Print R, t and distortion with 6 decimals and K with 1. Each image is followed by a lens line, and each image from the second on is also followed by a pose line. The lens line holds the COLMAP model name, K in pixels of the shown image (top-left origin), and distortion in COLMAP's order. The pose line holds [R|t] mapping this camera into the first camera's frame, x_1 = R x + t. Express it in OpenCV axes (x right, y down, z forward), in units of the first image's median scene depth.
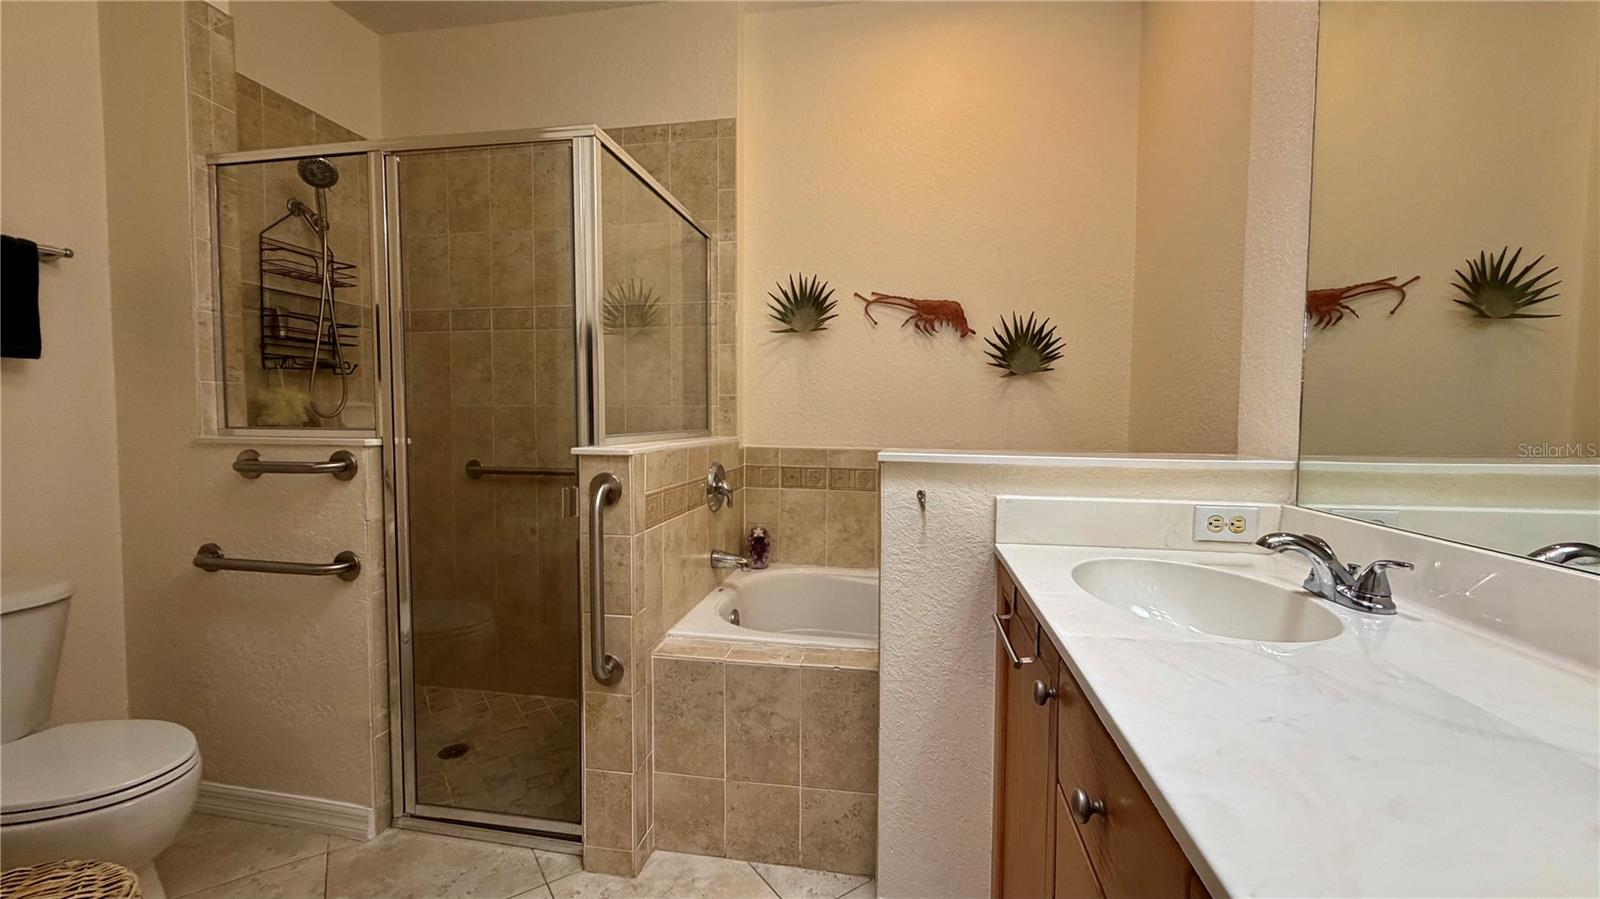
lens RADIAL K [[640.5, 0, 796.3], [0, 640.5, 452.1], [0, 0, 1]] dist [-0.002067, 0.000557]
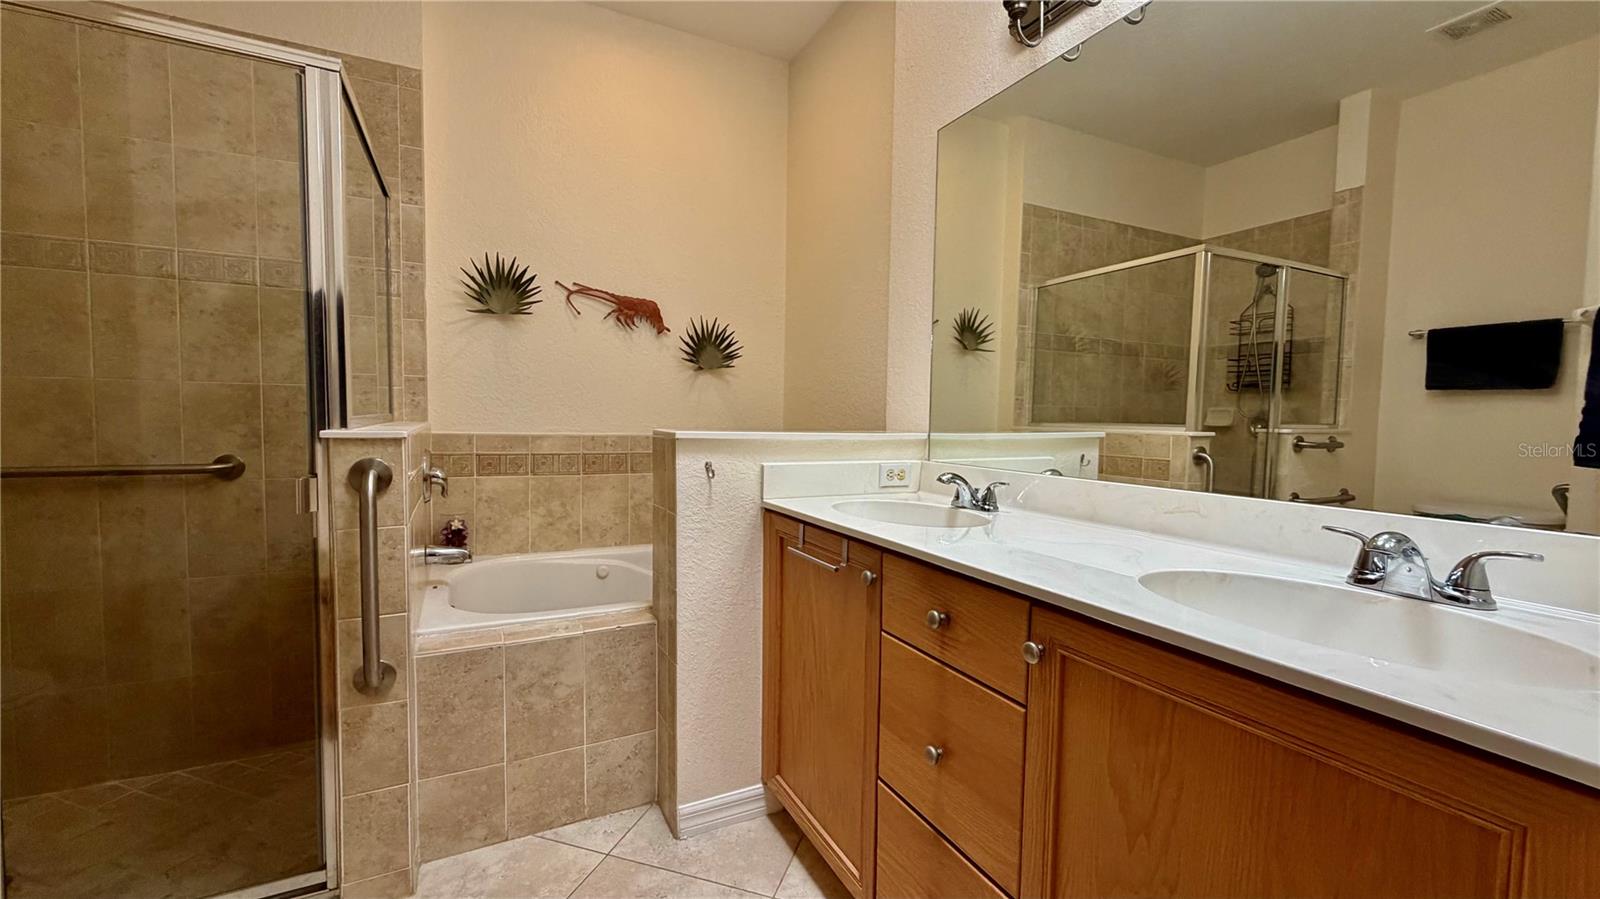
lens RADIAL K [[640.5, 0, 801.4], [0, 640.5, 449.9], [0, 0, 1]] dist [-0.002067, 0.000557]
pose [[0.796665, -0.025678, 0.603876, -0.325020], [0.019465, 0.999669, 0.016829, 0.015810], [-0.604108, -0.001653, 0.796901, -0.070892]]
